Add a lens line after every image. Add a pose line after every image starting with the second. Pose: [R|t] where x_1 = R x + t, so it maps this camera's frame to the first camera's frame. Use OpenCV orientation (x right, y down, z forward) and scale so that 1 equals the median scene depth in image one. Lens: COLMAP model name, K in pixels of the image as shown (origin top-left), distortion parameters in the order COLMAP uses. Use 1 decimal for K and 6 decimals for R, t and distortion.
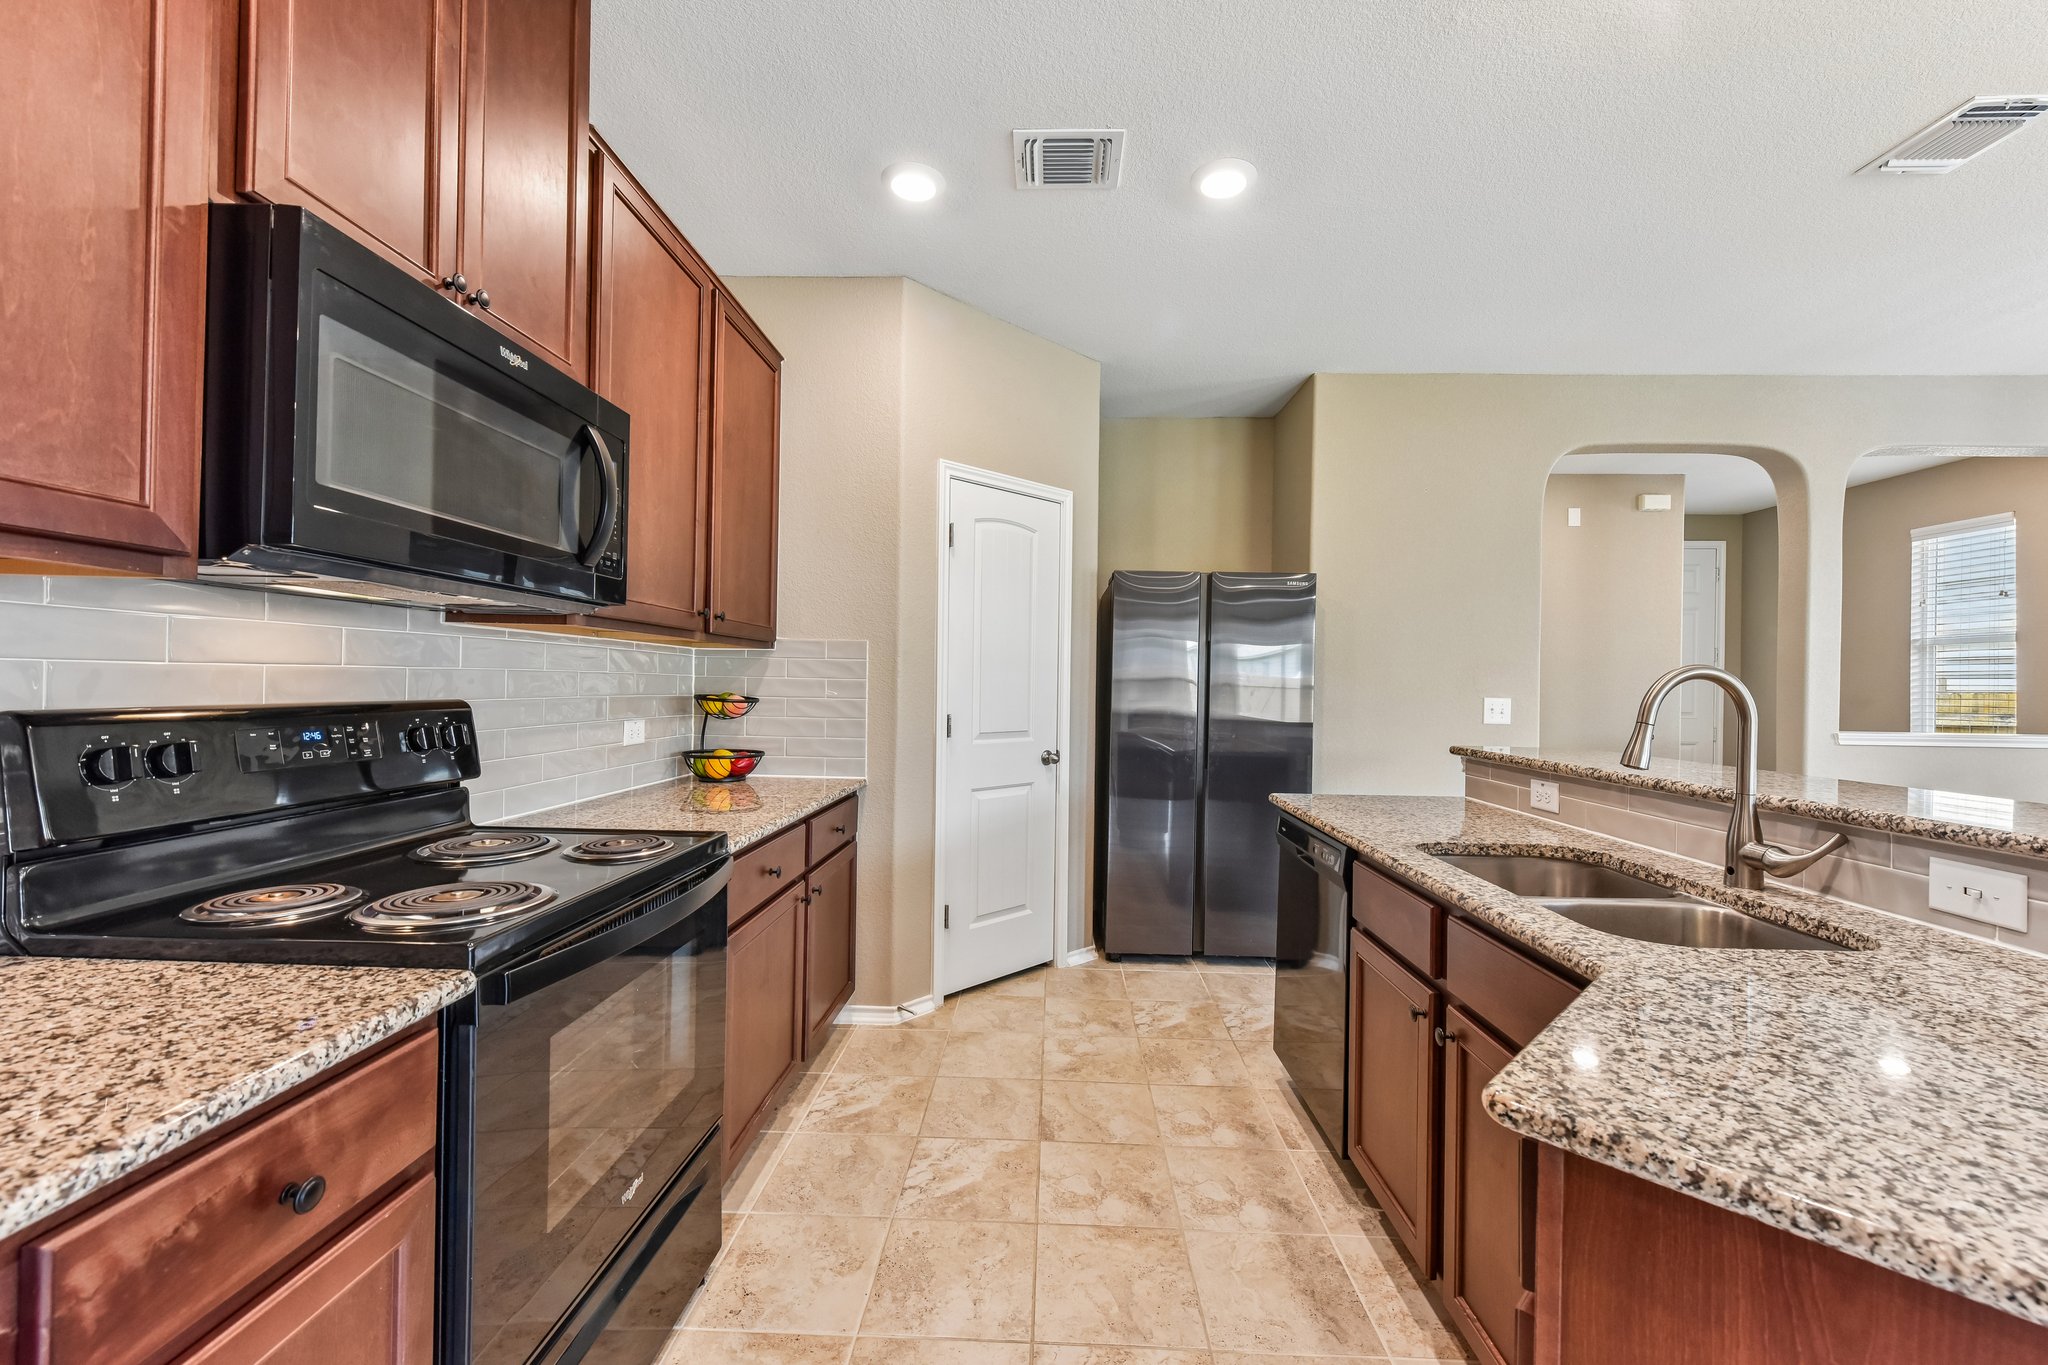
lens RADIAL K [[801.5, 0, 1041.3], [0, 801.5, 687.8], [0, 0, 1]] dist [0.006649, -0.002548]
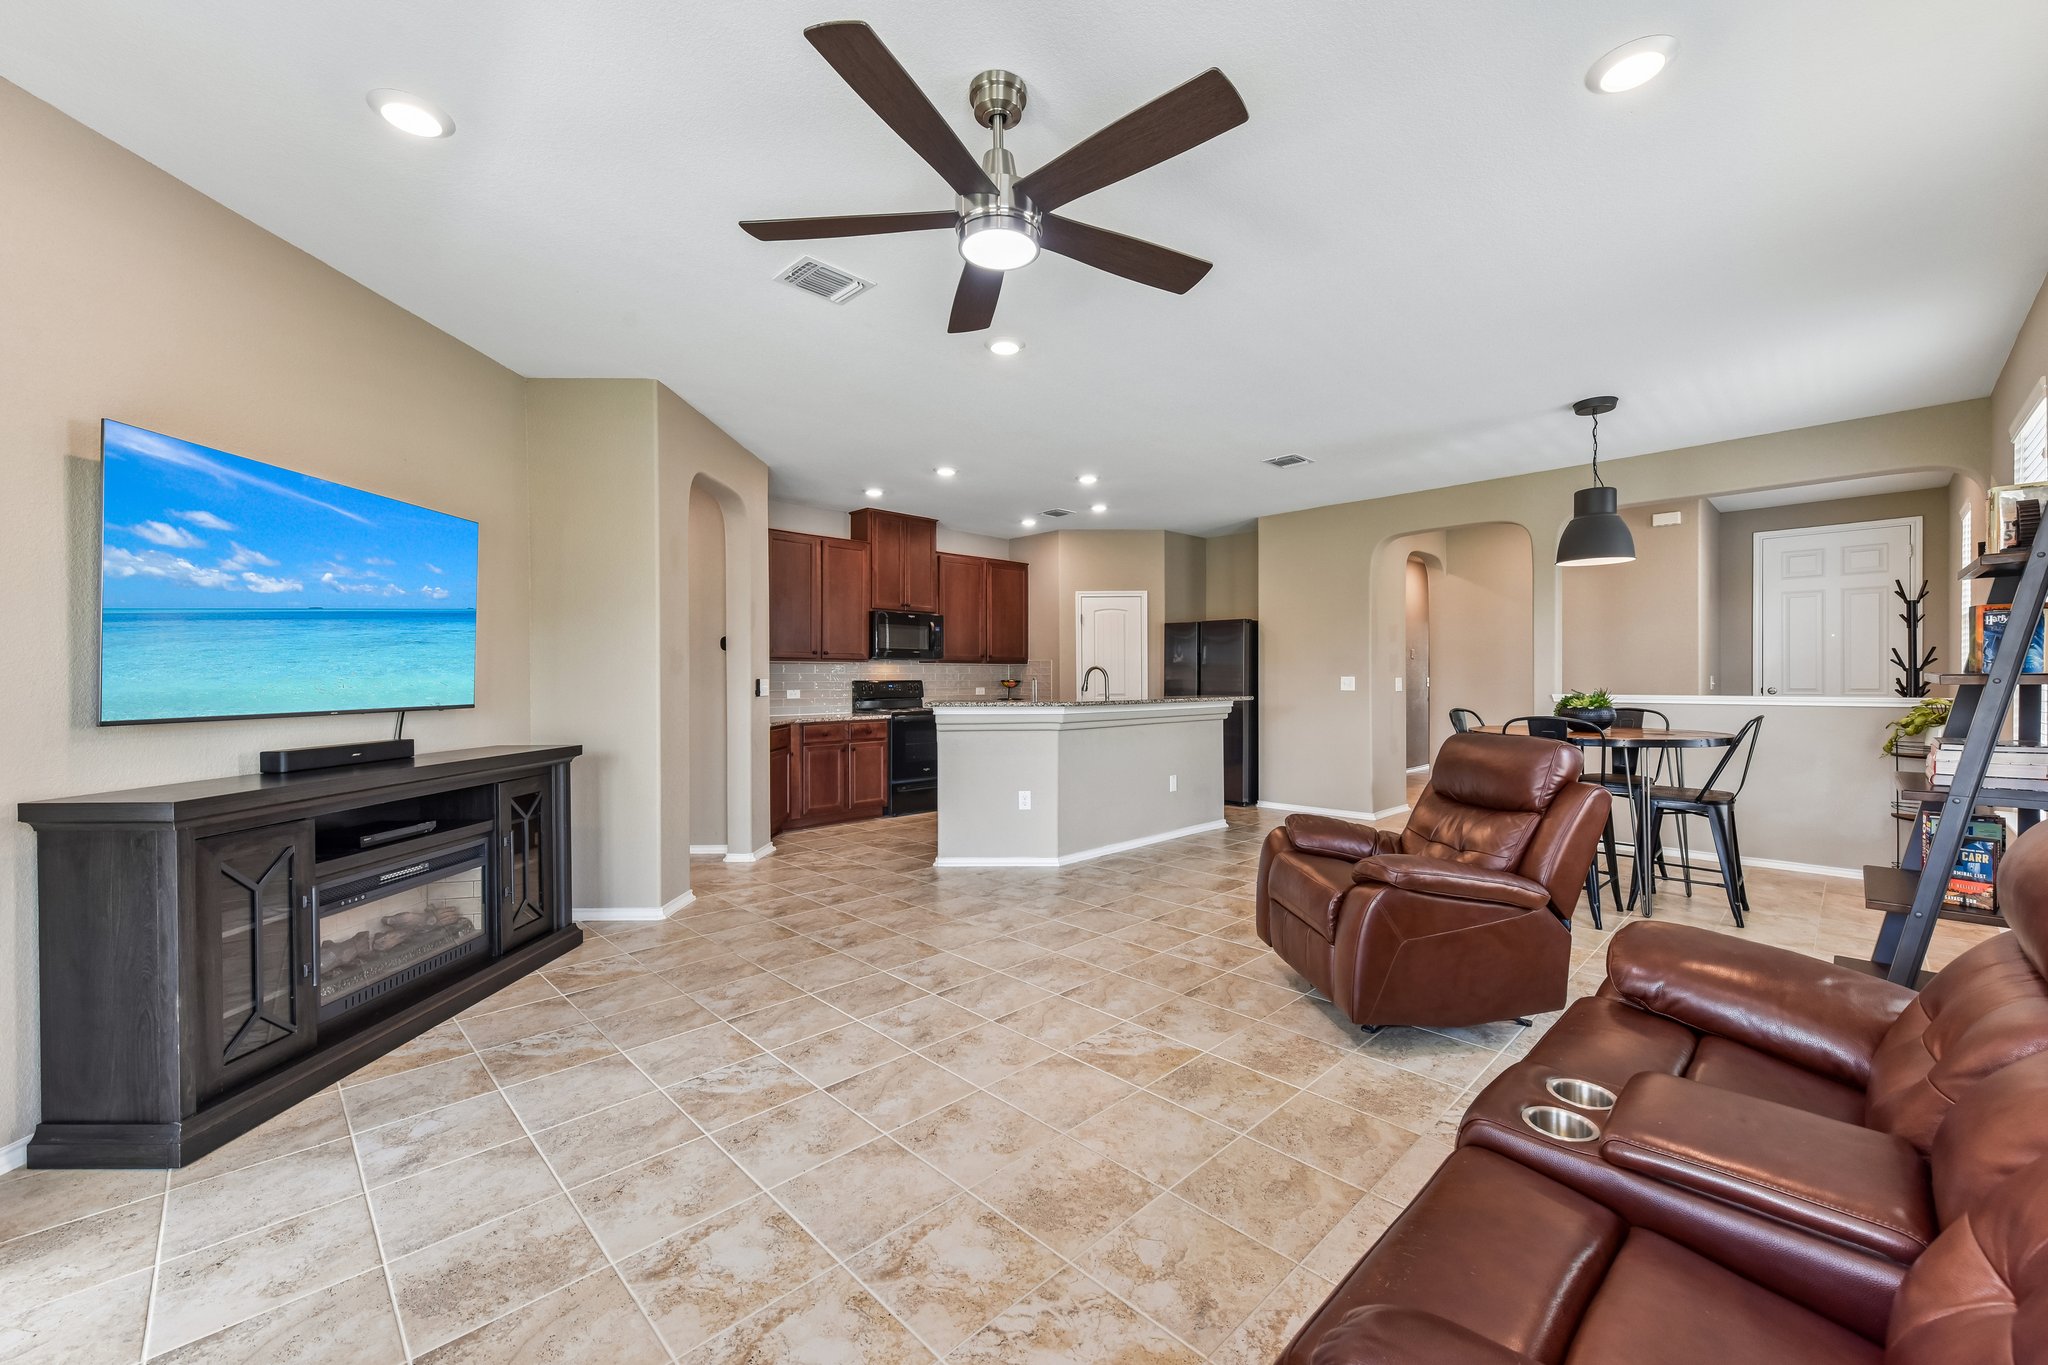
lens RADIAL K [[801.5, 0, 1043.8], [0, 801.5, 679.7], [0, 0, 1]] dist [0.006649, -0.002548]
pose [[0.725362, -0.016716, -0.688165, 1.711466], [0.010658, 0.999858, -0.013052, 0.046535], [0.688285, 0.002133, 0.725437, -1.067588]]
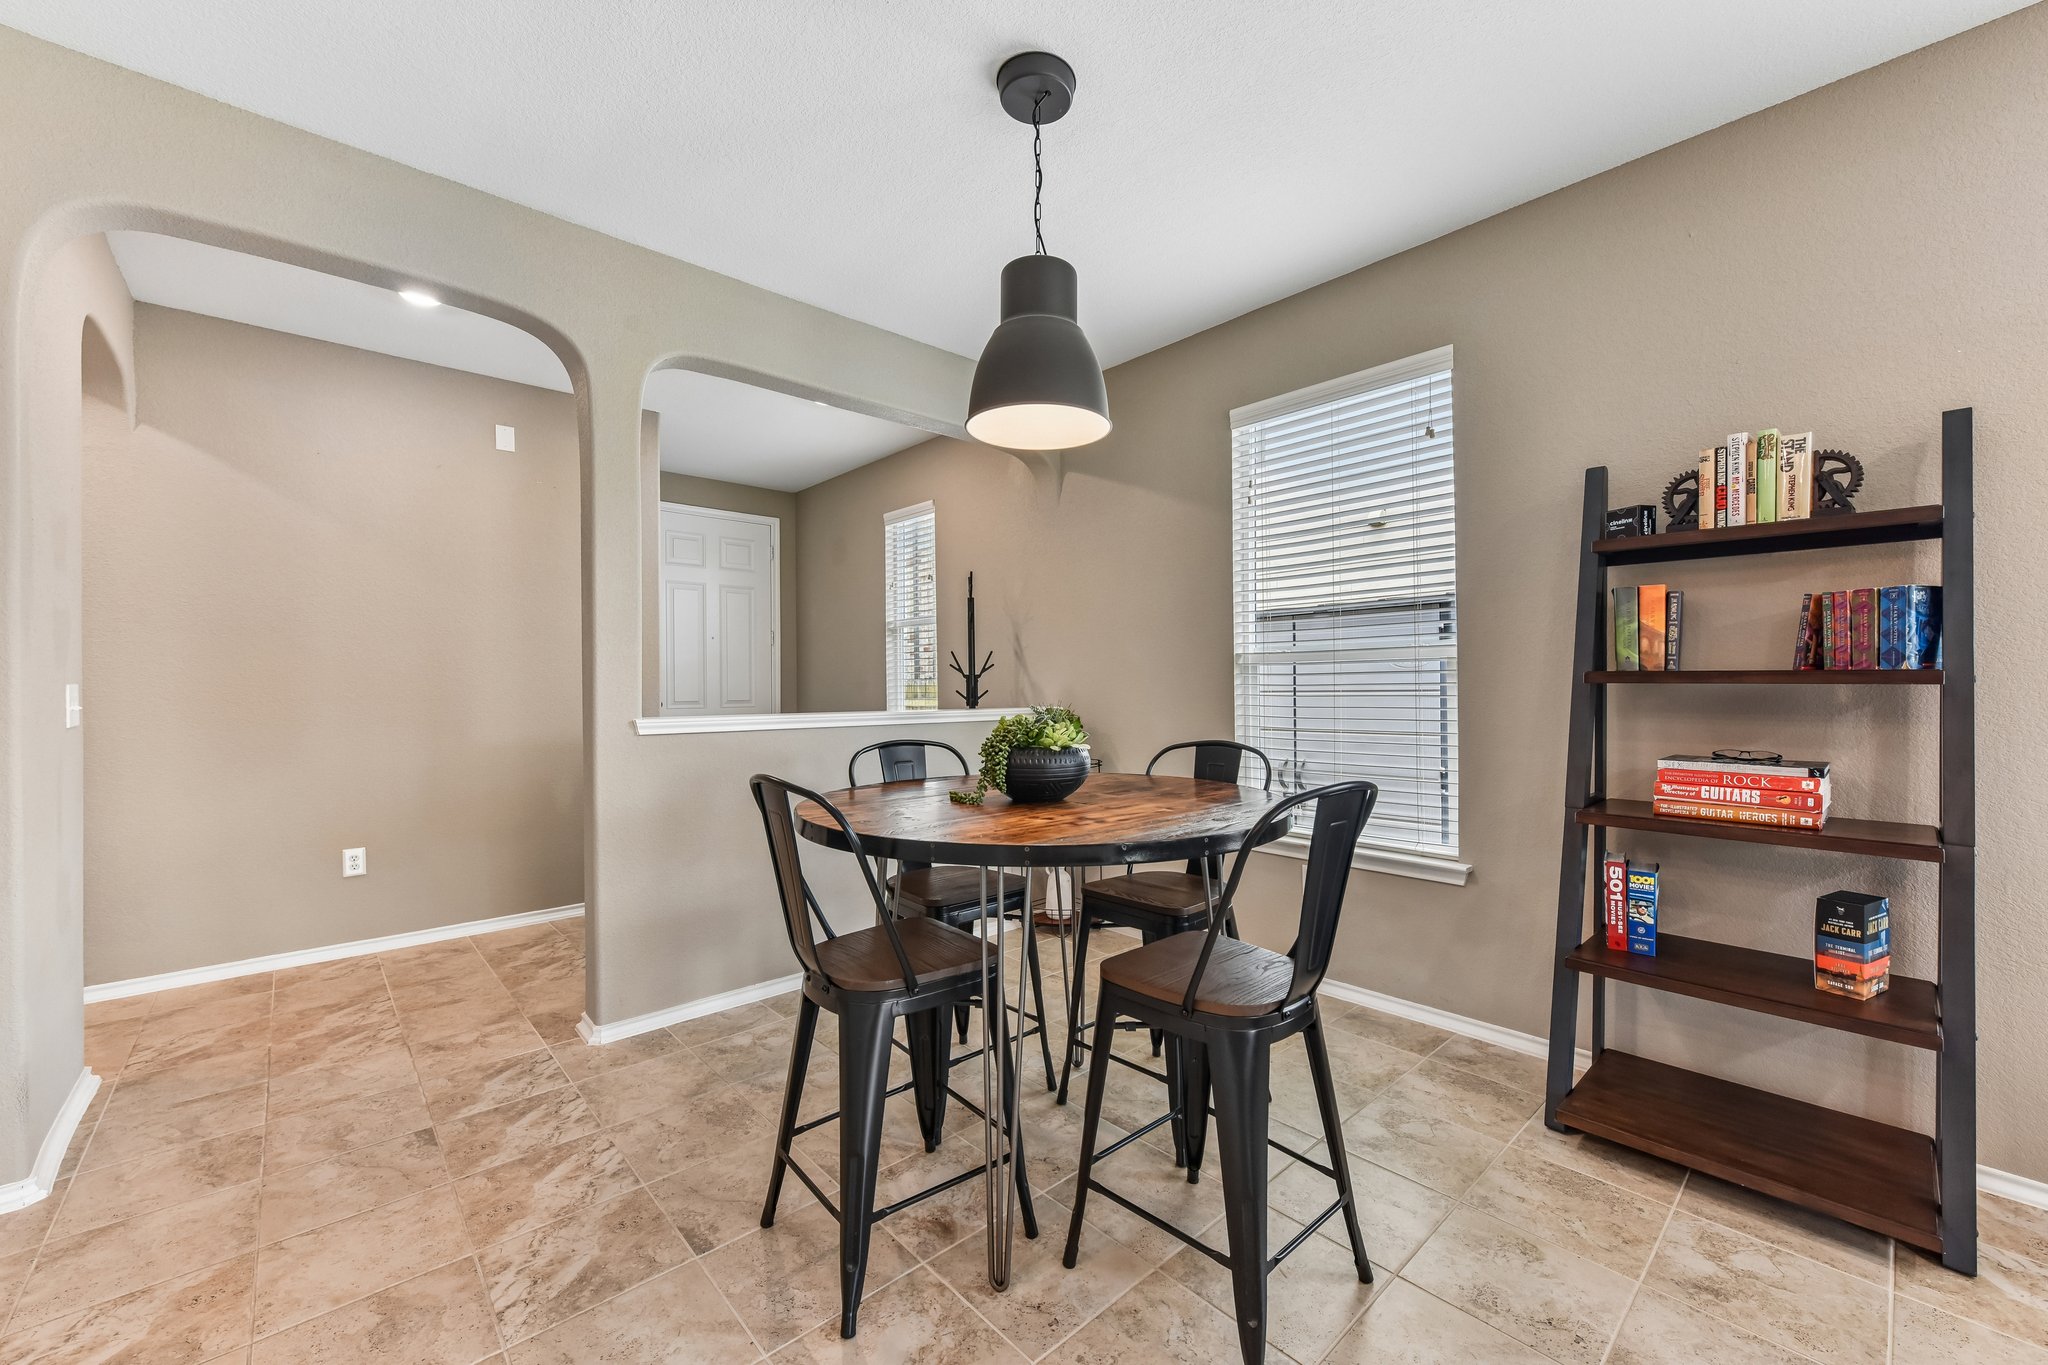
lens RADIAL K [[801.5, 0, 1032.0], [0, 801.5, 691.5], [0, 0, 1]] dist [0.006649, -0.002548]
pose [[0.717419, -0.017185, 0.696430, 0.929412], [0.015887, 0.999839, 0.008306, 0.038336], [-0.696460, 0.005105, 0.717577, 0.261883]]
